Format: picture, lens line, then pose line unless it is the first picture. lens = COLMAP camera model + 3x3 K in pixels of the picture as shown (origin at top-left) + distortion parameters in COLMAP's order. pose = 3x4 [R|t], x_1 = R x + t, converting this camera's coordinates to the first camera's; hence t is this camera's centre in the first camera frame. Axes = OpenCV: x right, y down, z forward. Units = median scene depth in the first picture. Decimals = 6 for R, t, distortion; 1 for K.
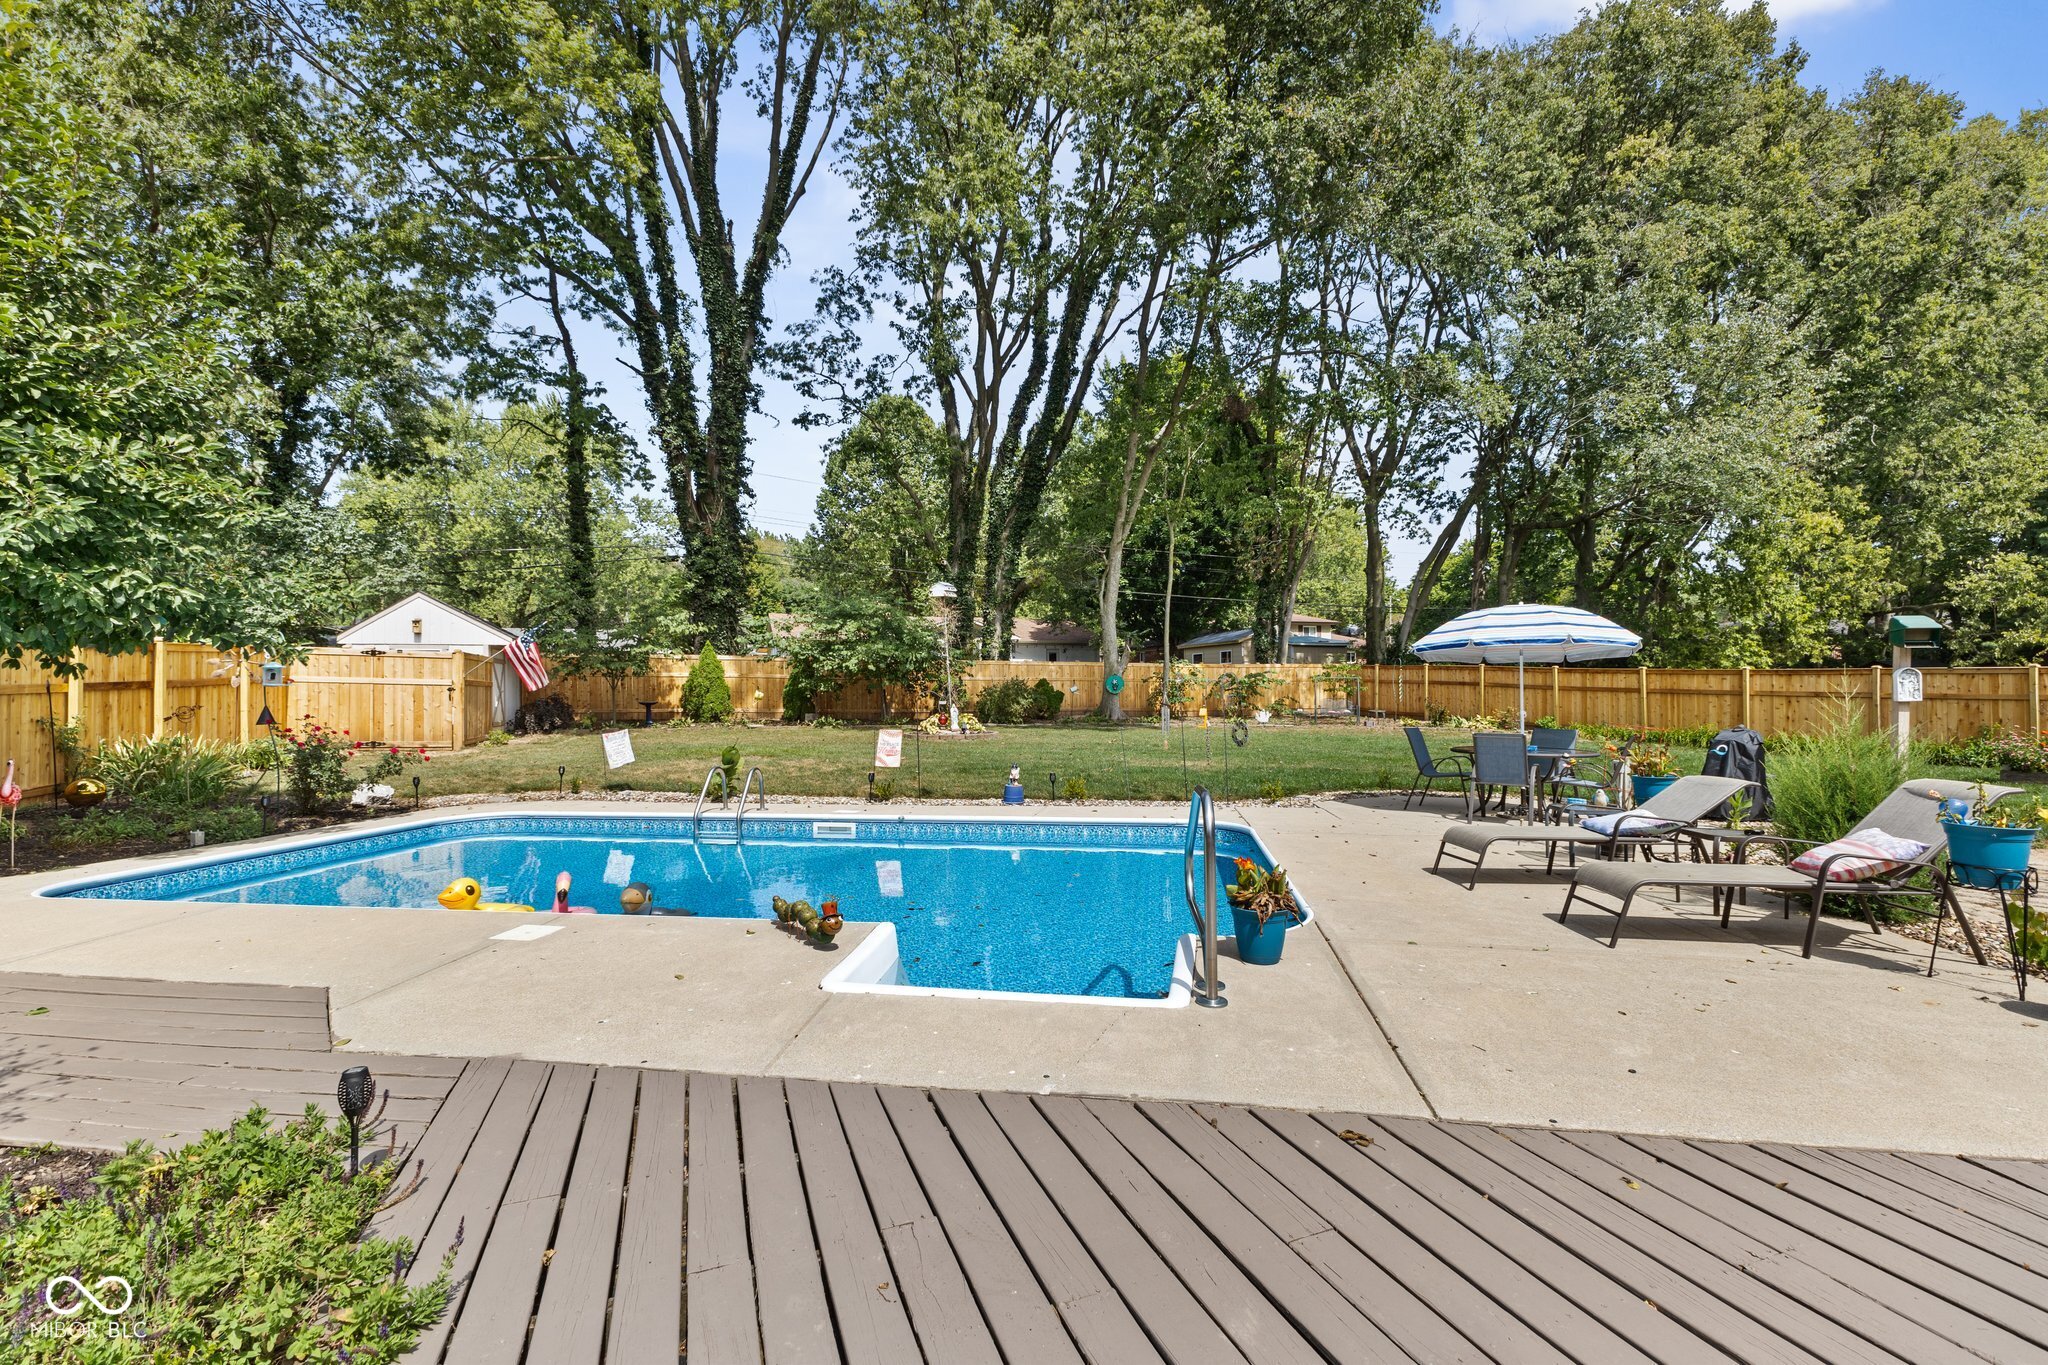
lens RADIAL K [[886.0, 0, 1015.0], [0, 886.0, 686.7], [0, 0, 1]] dist [0.010774, -0.006339]
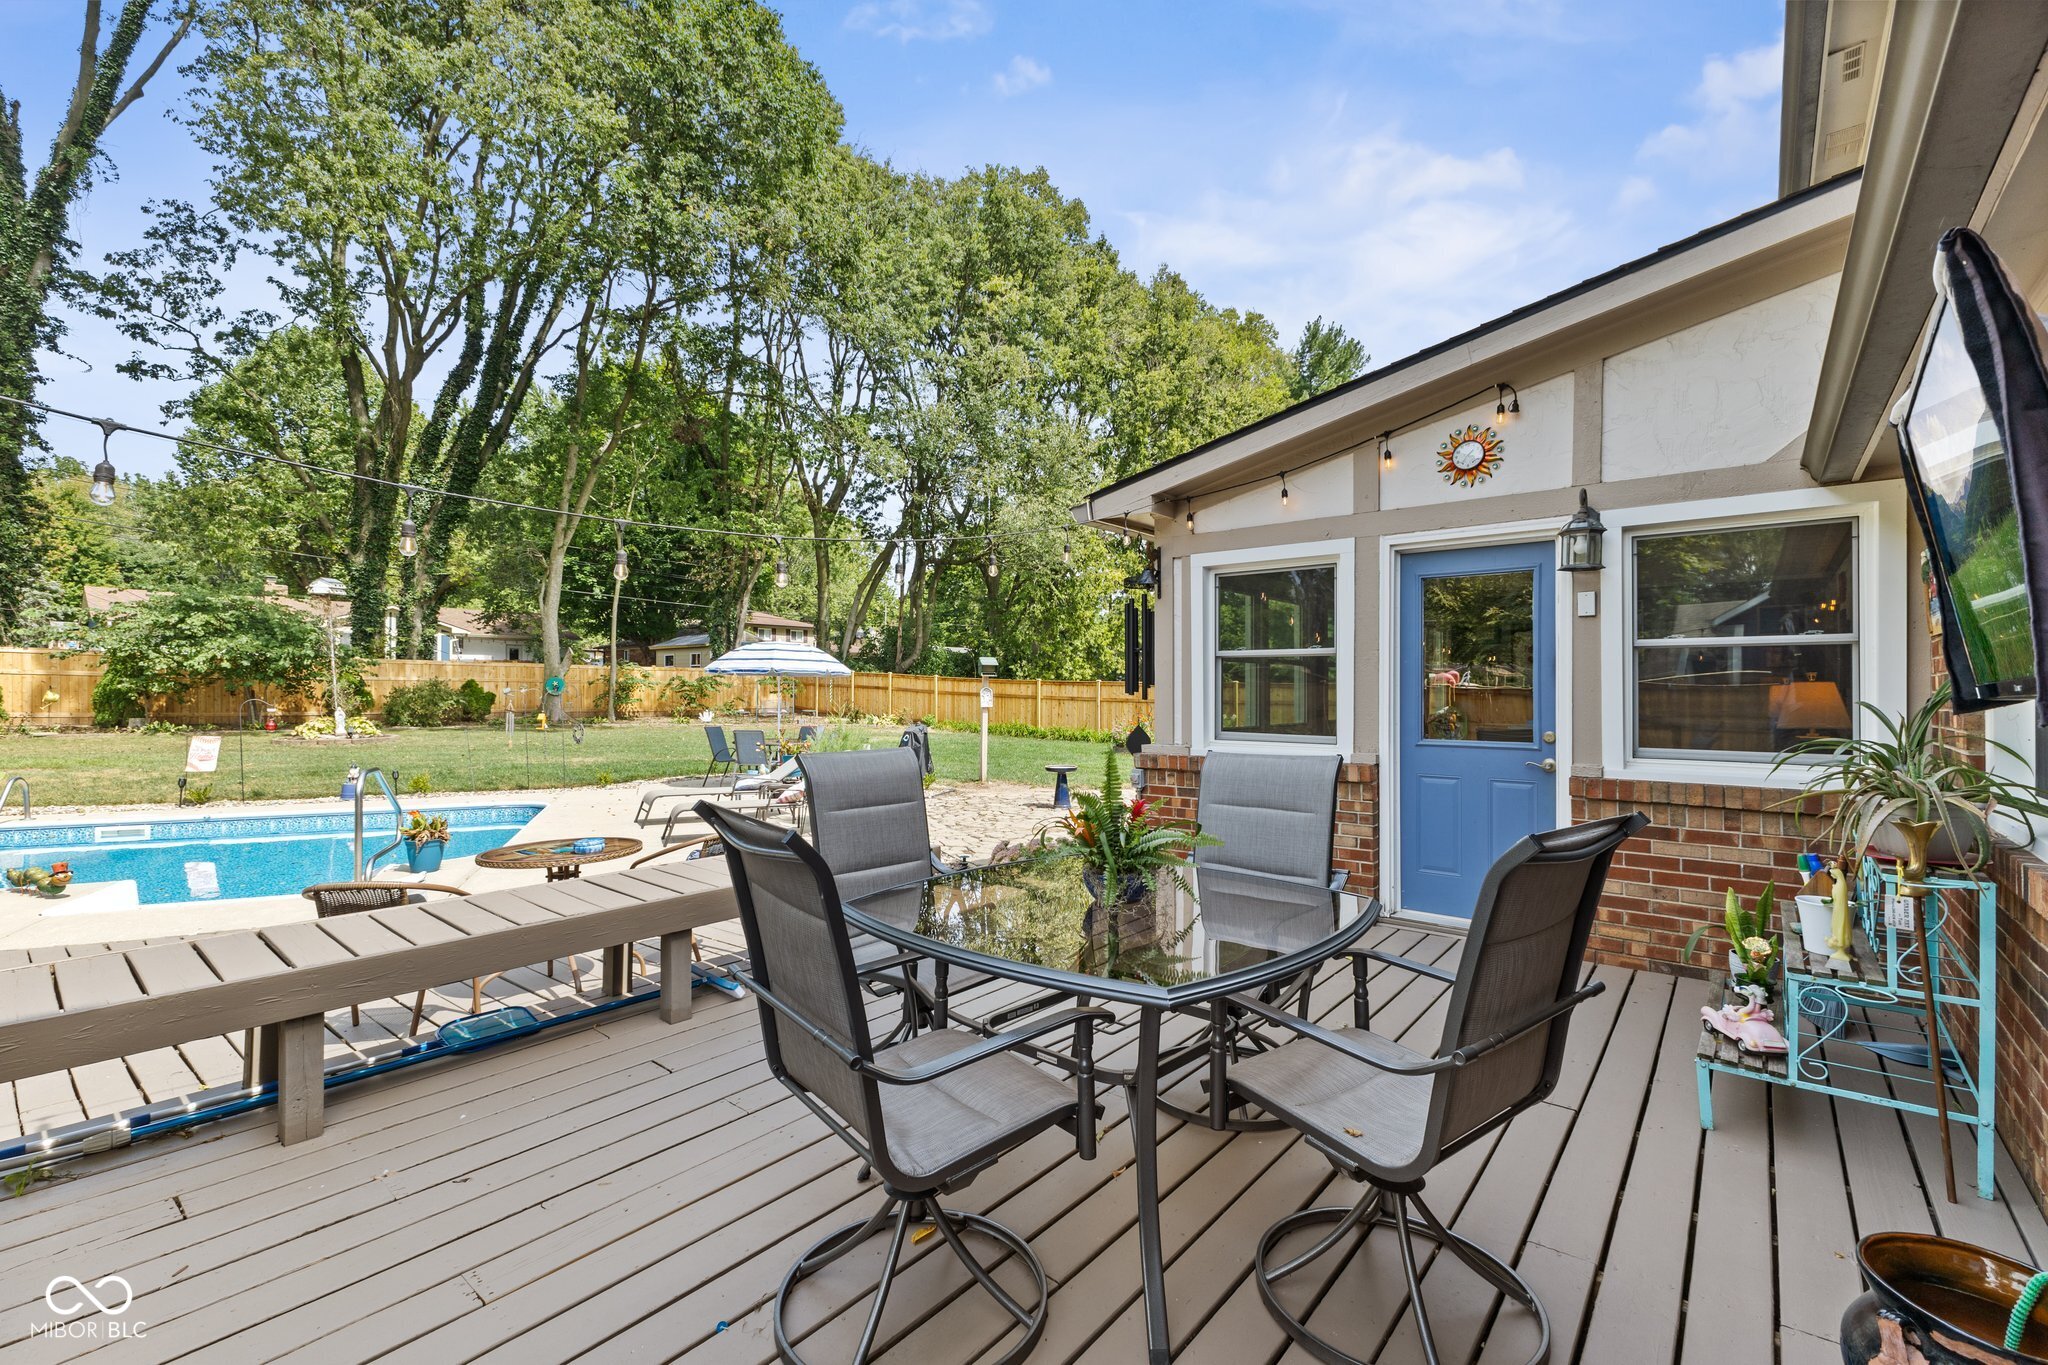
lens RADIAL K [[886.0, 0, 1032.9], [0, 886.0, 686.6], [0, 0, 1]] dist [0.010774, -0.006339]
pose [[0.858307, 0.007216, 0.513086, 0.062495], [-0.008612, 0.999963, 0.000343, -0.007409], [-0.513065, -0.004713, 0.858337, -0.158758]]
